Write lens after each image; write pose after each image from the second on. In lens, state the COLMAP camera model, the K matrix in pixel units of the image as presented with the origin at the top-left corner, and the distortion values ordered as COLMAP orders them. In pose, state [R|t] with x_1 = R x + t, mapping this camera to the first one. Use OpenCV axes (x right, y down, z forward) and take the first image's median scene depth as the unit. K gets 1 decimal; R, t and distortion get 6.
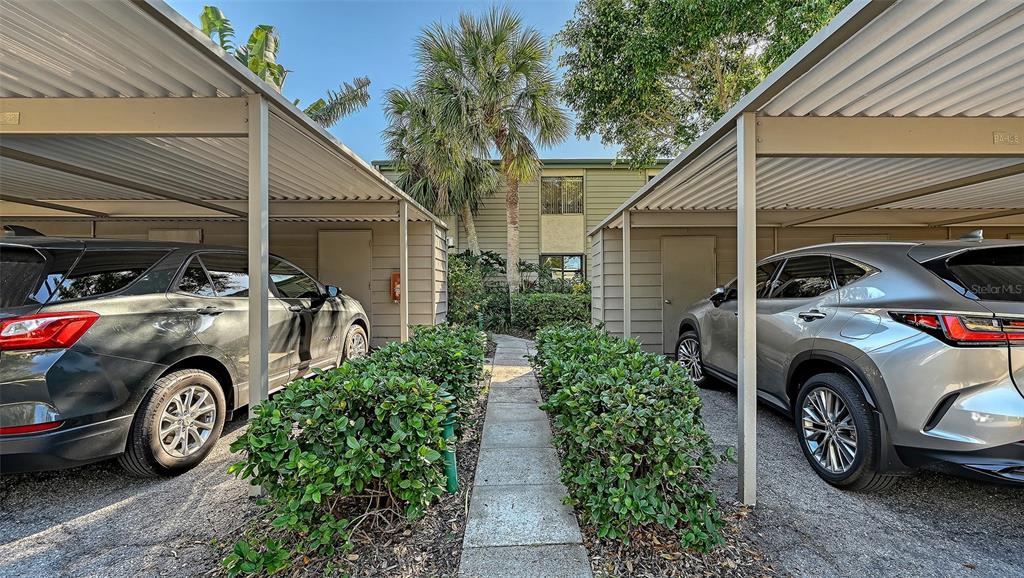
lens RADIAL K [[413.5, 0, 511.5], [0, 413.5, 290.4], [0, 0, 1]] dist [-0.003143, -0.000094]
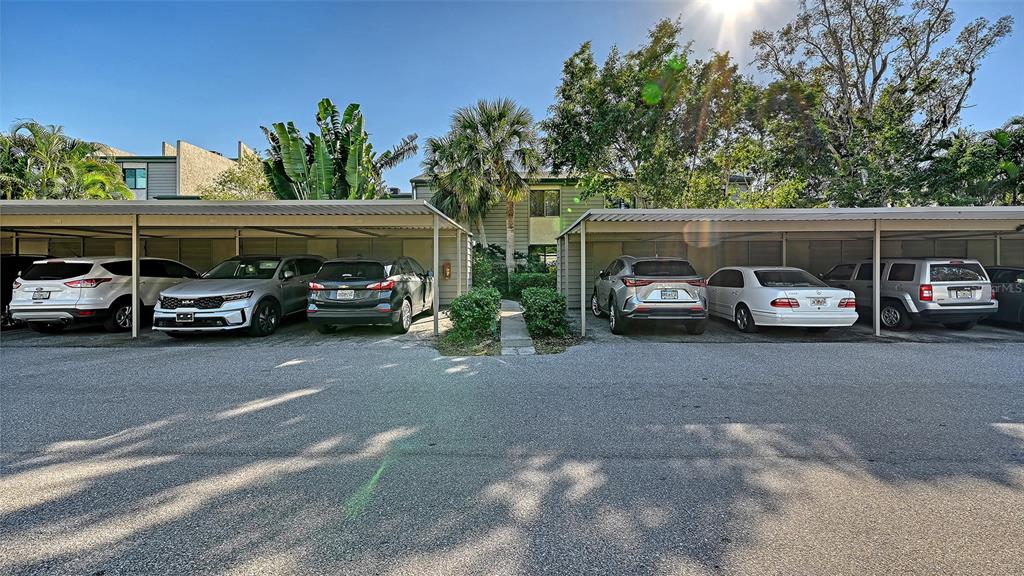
lens RADIAL K [[411.4, 0, 468.2], [0, 411.4, 308.8], [0, 0, 1]] dist [0.001894, 0.000198]
pose [[0.995954, 0.002862, -0.089814, -0.015467], [0.005710, 0.995457, 0.095041, -0.007828], [0.089678, -0.095169, 0.991413, -0.589645]]
